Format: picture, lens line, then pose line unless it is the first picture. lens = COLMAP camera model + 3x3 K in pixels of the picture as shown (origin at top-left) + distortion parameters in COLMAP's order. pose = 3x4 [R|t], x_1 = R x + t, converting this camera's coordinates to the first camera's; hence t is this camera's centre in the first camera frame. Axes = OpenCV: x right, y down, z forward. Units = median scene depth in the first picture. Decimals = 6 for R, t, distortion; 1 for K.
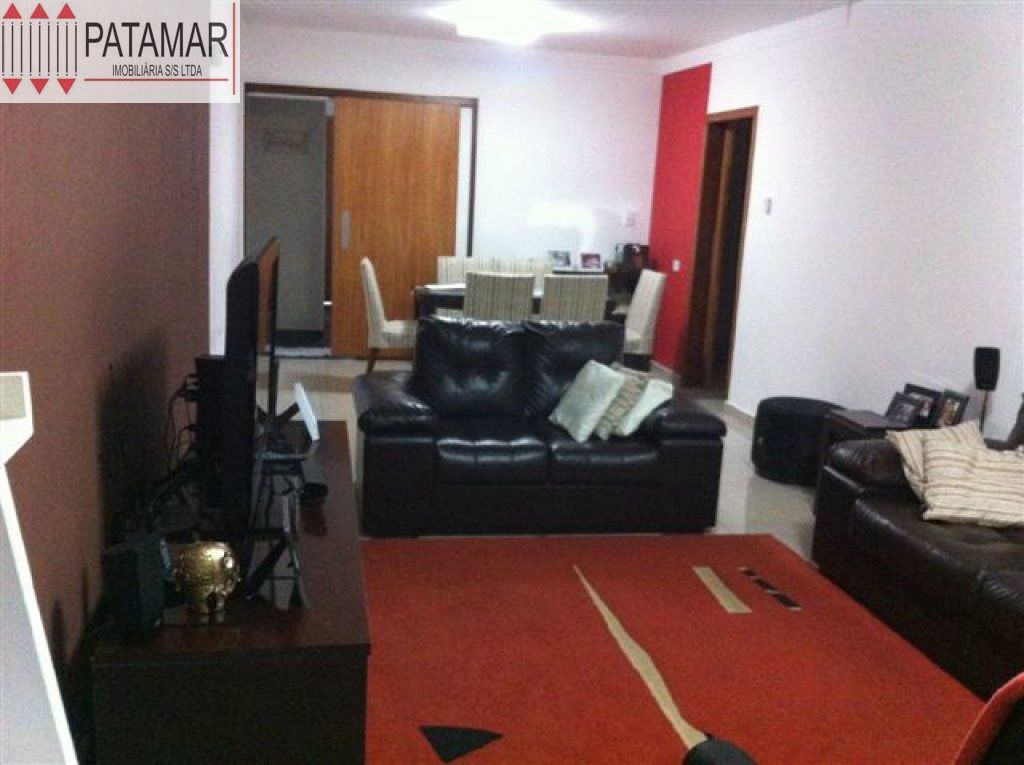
lens RADIAL K [[1017.9, 0, 512.0], [0, 1017.9, 382.5], [0, 0, 1]] dist [0.189244, -0.614825]
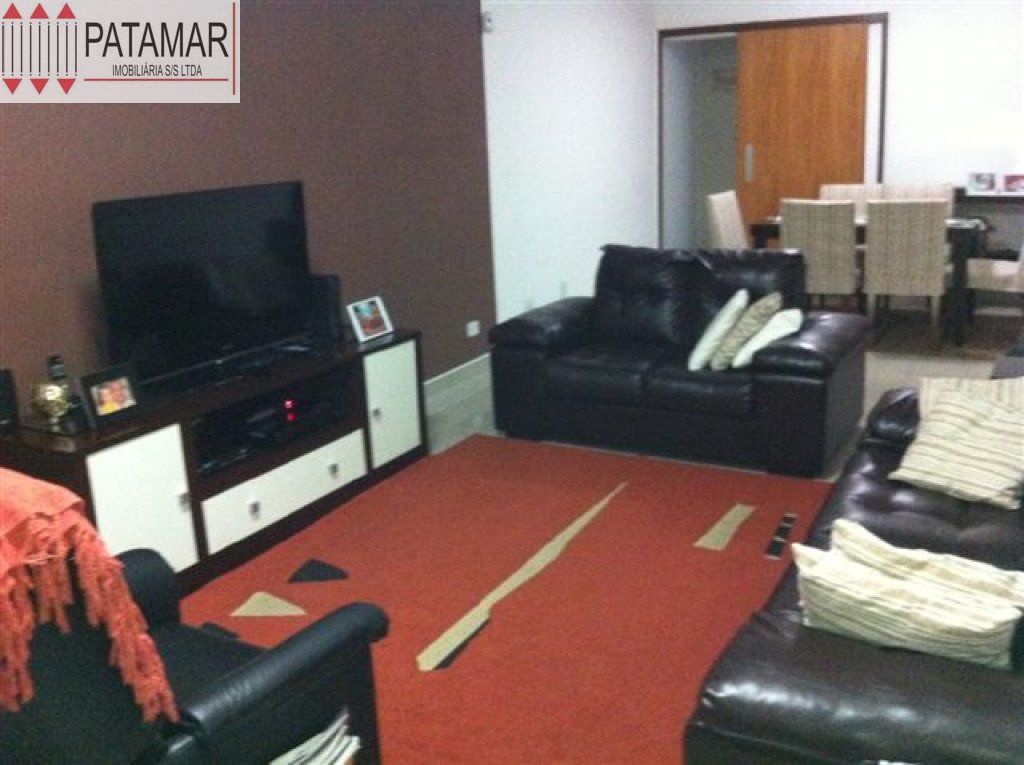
lens RADIAL K [[1017.9, 0, 512.0], [0, 1017.9, 382.5], [0, 0, 1]] dist [0.189244, -0.614825]
pose [[0.739013, 0.081551, -0.668737, 0.605107], [-0.043470, 0.996350, 0.073464, 0.003952], [0.672287, -0.025220, 0.739861, 0.136777]]
